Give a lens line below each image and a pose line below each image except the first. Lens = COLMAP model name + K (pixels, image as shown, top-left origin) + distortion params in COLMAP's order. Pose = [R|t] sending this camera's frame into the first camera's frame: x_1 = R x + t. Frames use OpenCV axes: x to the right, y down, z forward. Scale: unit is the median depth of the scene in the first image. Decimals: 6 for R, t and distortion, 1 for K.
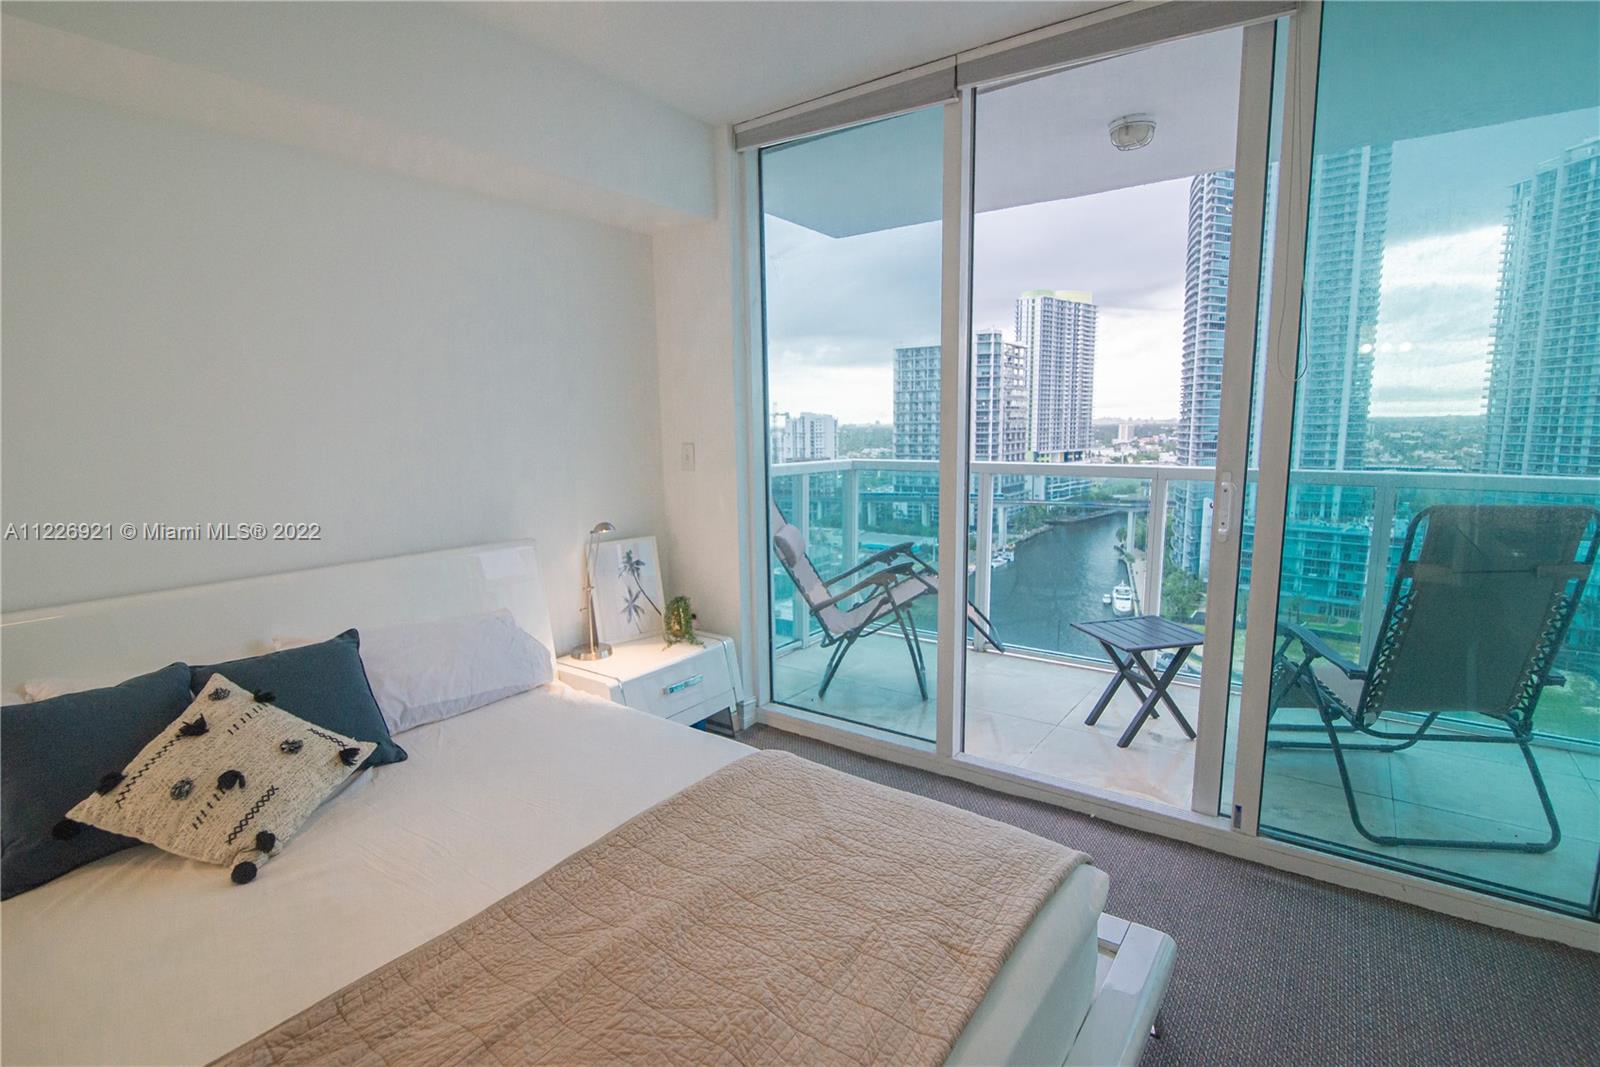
lens RADIAL K [[730.6, 0, 798.2], [0, 730.6, 537.6], [0, 0, 1]] dist [-0.016672, 0.000094]
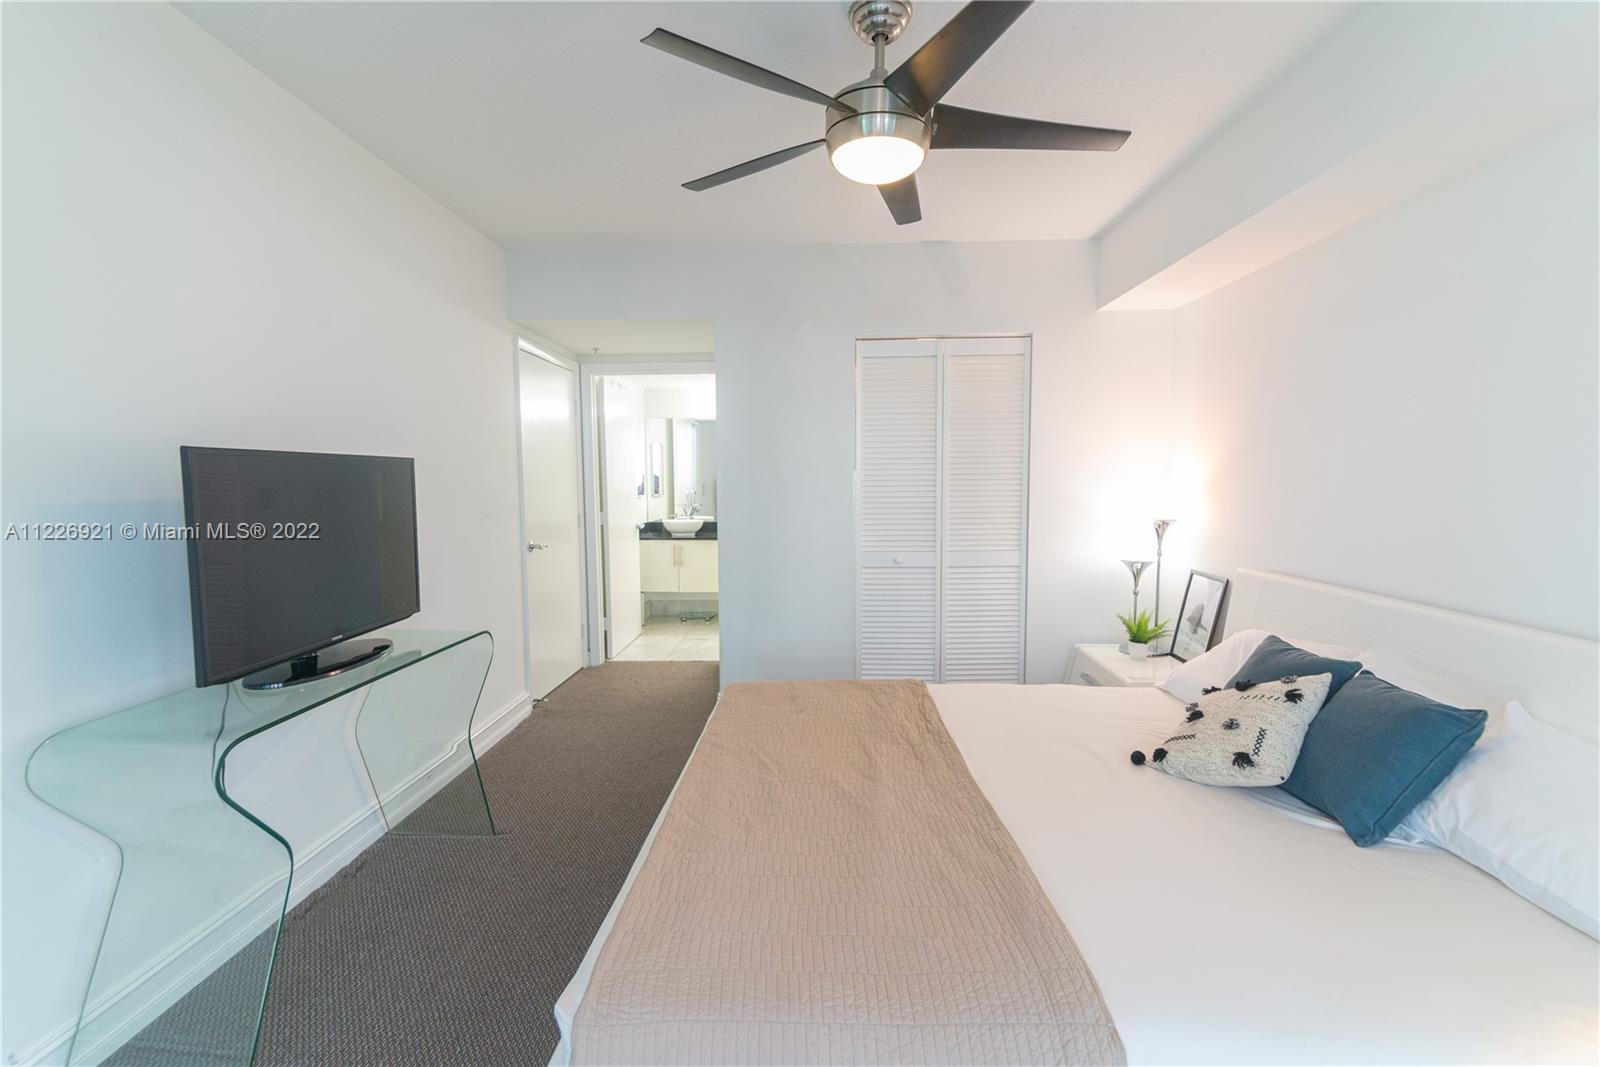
lens RADIAL K [[730.6, 0, 798.2], [0, 730.6, 537.6], [0, 0, 1]] dist [-0.016672, 0.000094]
pose [[-0.829284, 0.060574, -0.555535, 0.070283], [-0.069237, 0.975311, 0.209700, -0.027983], [0.554522, 0.212364, -0.804616, 0.192866]]
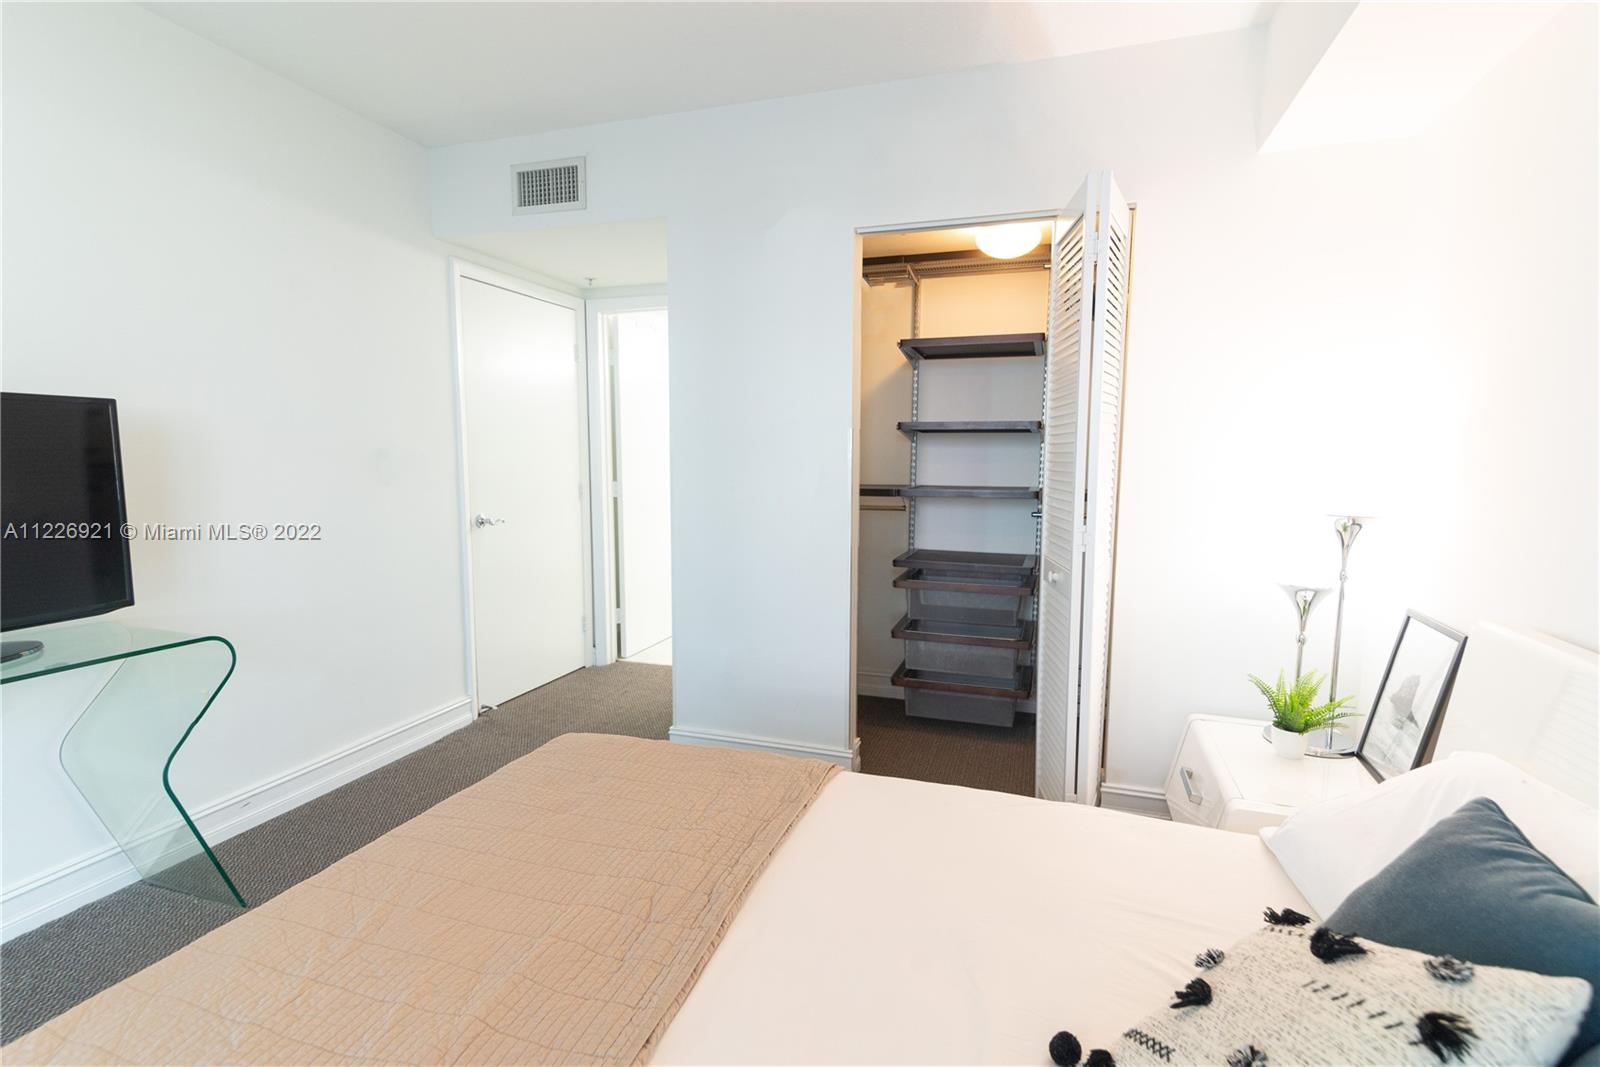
lens RADIAL K [[780.5, 0, 802.4], [0, 780.5, 542.7], [0, 0, 1]] dist [0.002564, -0.000156]
pose [[-0.954773, 0.042021, -0.294352, -0.037962], [-0.039045, 0.963672, 0.264219, -0.020157], [0.294761, 0.263762, -0.918447, 0.165019]]
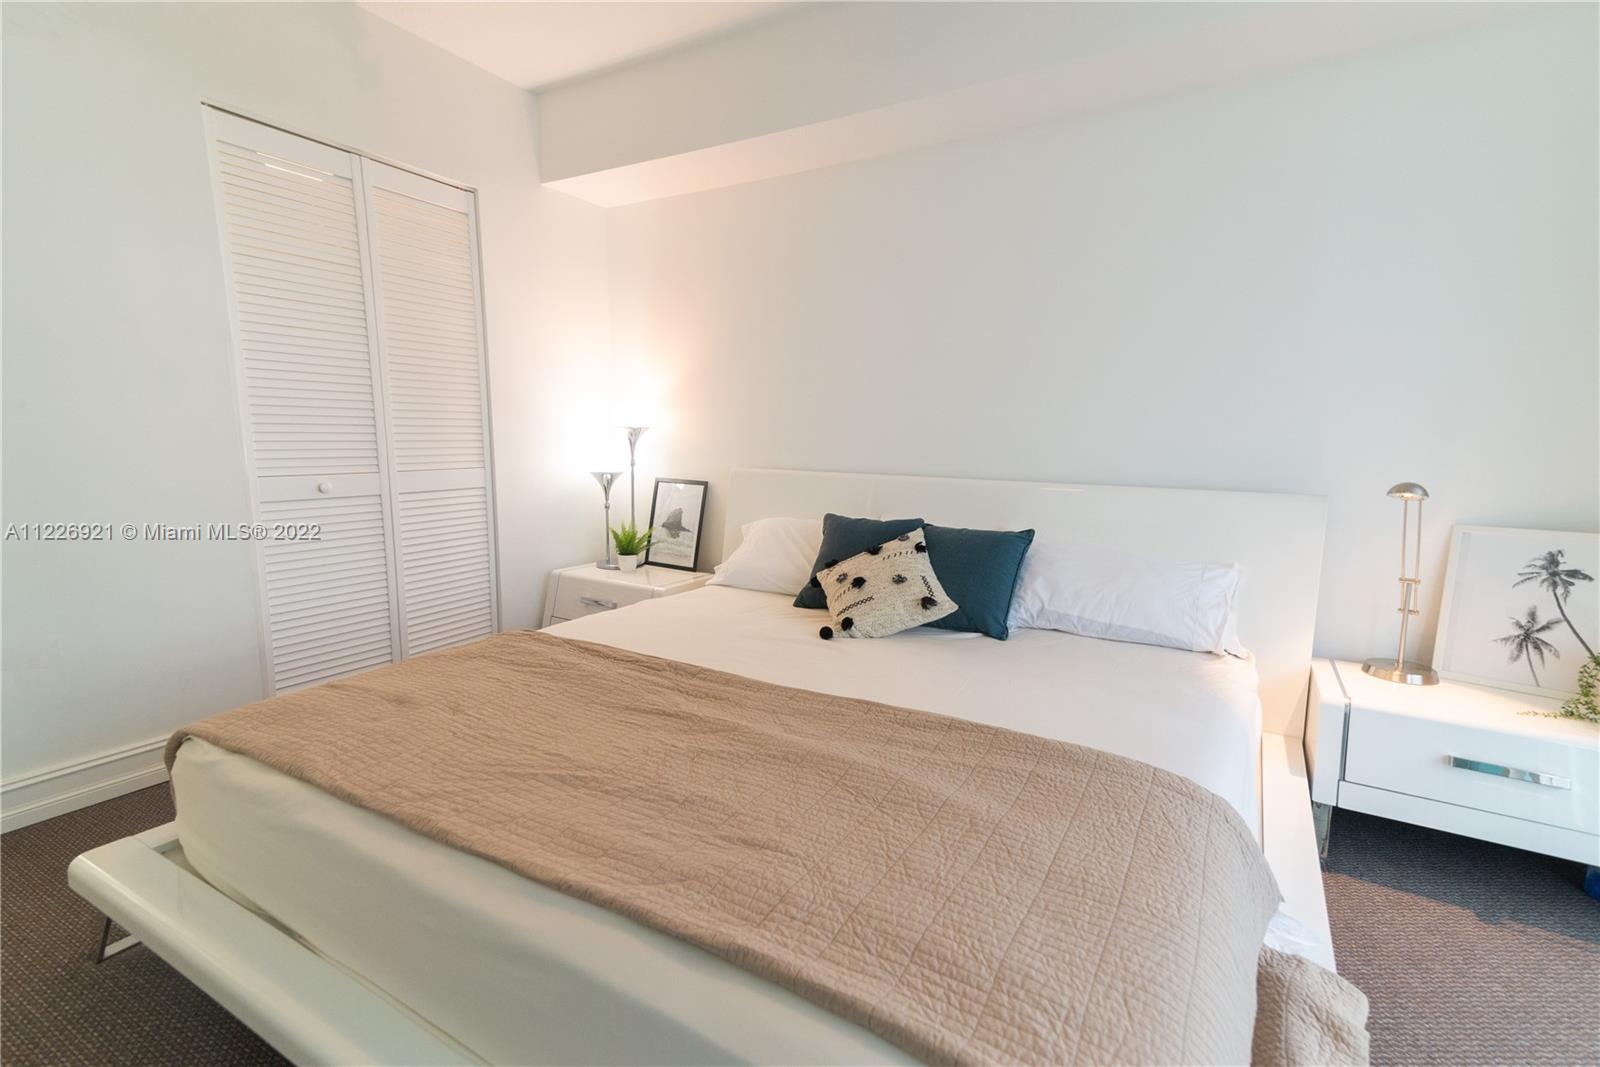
lens RADIAL K [[732.2, 0, 816.3], [0, 732.2, 537.6], [0, 0, 1]] dist [0.034814, 0.000221]
pose [[0.109476, 0.153858, -0.982010, 0.084691], [-0.160749, 0.977683, 0.135260, 0.005649], [0.980905, 0.143050, 0.131765, 0.082528]]
